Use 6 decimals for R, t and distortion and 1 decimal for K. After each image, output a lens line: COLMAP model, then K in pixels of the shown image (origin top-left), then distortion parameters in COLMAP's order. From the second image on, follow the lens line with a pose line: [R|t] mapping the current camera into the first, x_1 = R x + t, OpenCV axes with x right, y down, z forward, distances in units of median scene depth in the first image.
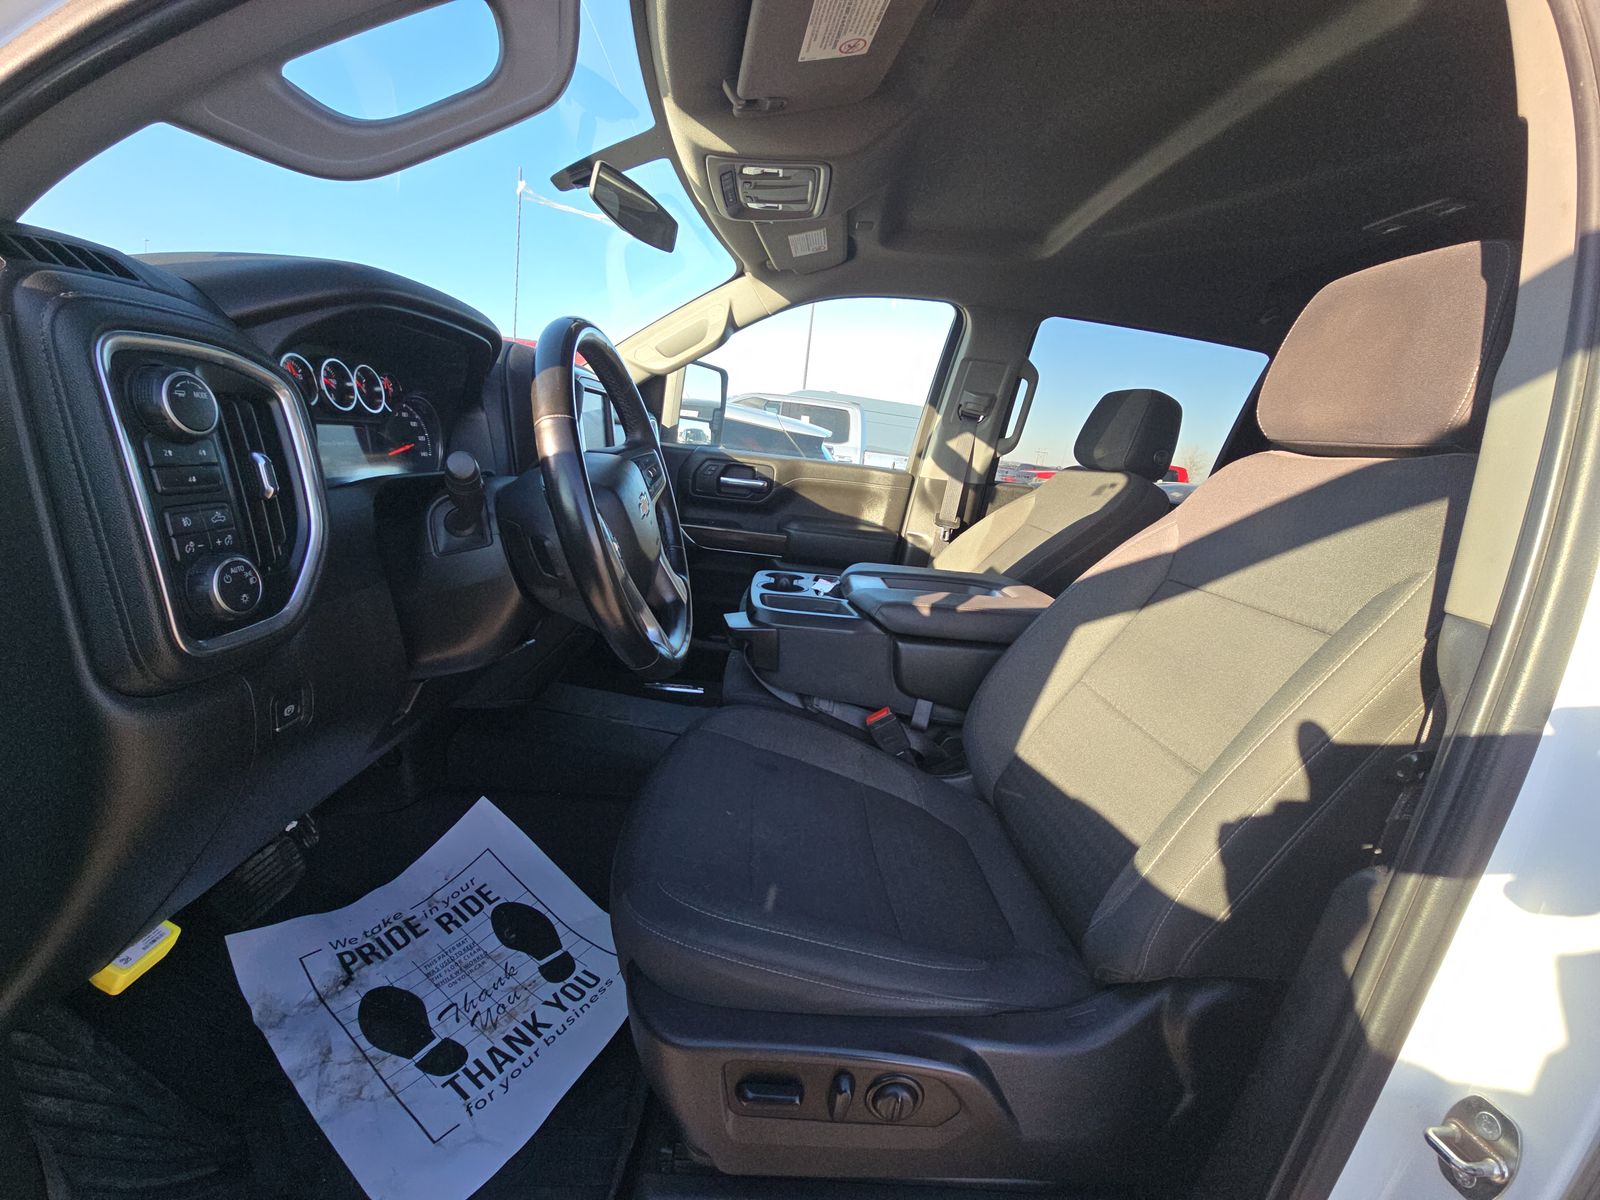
lens RADIAL K [[637.5, 0, 805.5], [0, 637.5, 594.9], [0, 0, 1]] dist [0.000167, -0.000158]
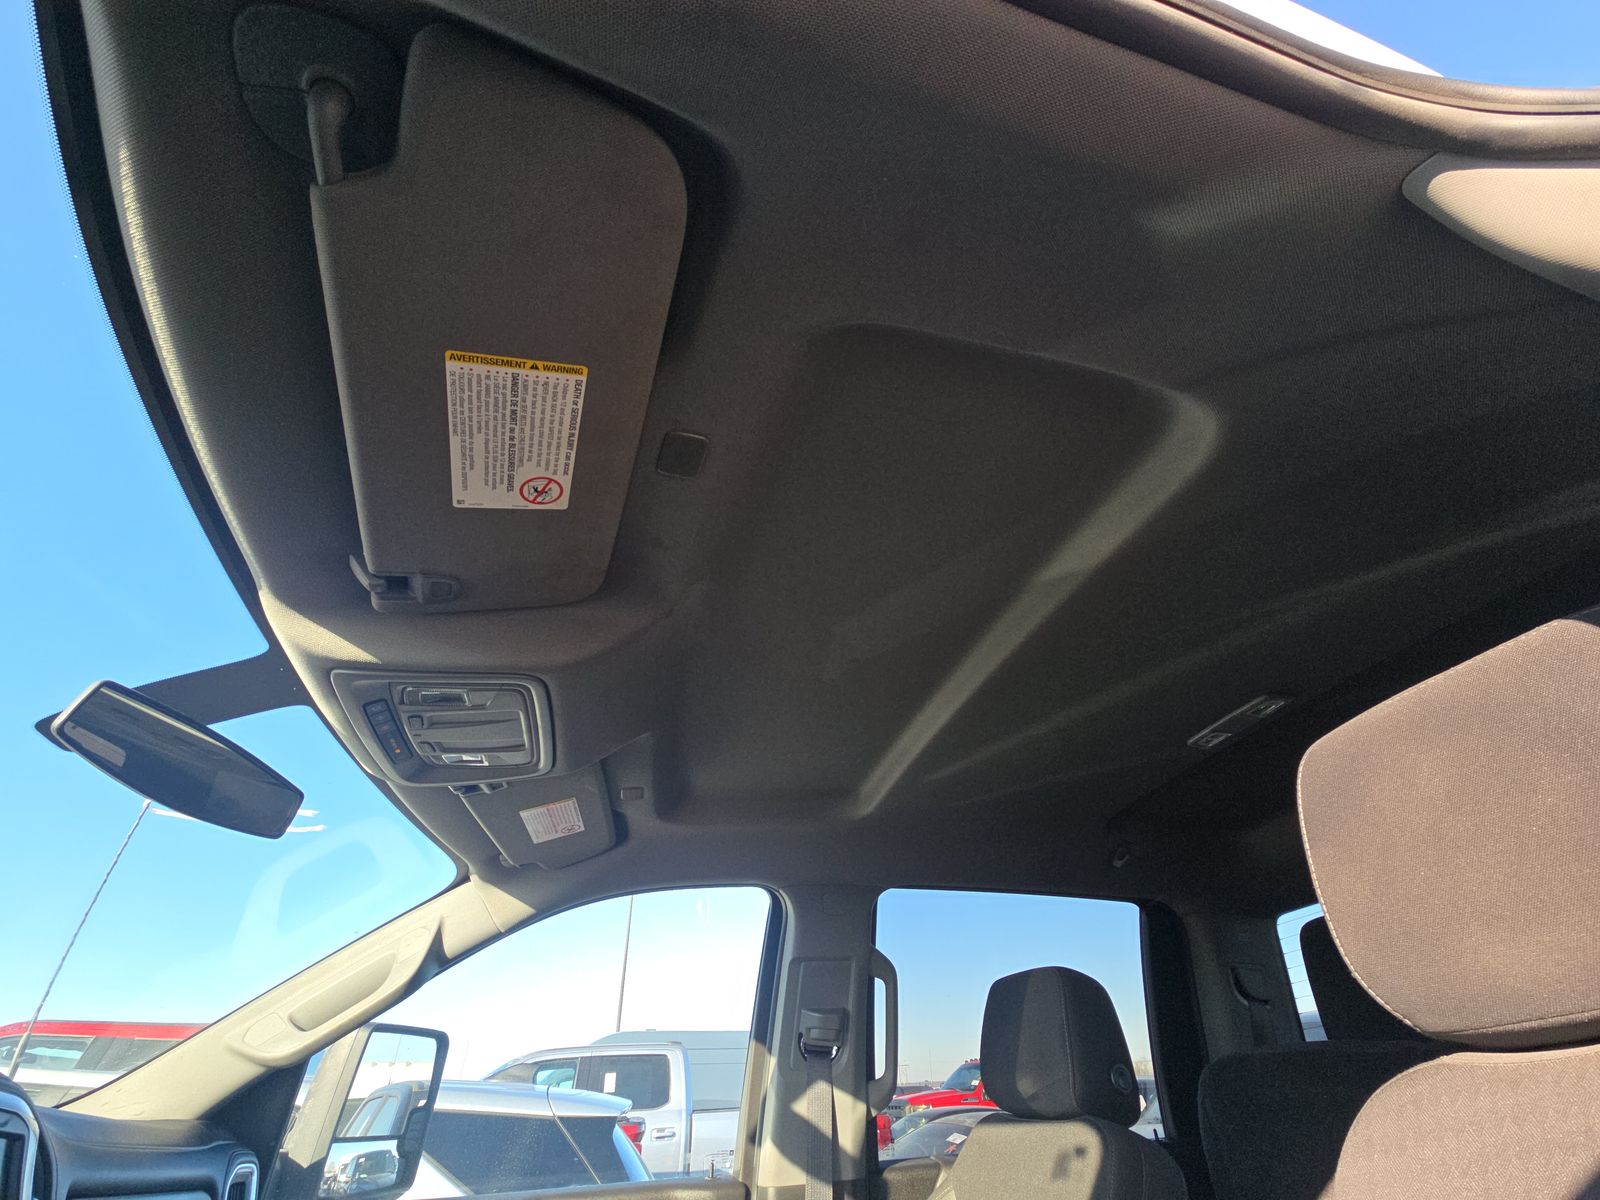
lens RADIAL K [[637.5, 0, 805.5], [0, 637.5, 594.9], [0, 0, 1]] dist [0.000167, -0.000158]
pose [[0.962274, 0.010143, 0.271893, 0.065199], [0.205754, 0.626736, -0.751577, -0.087856], [-0.178028, 0.779166, 0.601005, 0.251914]]
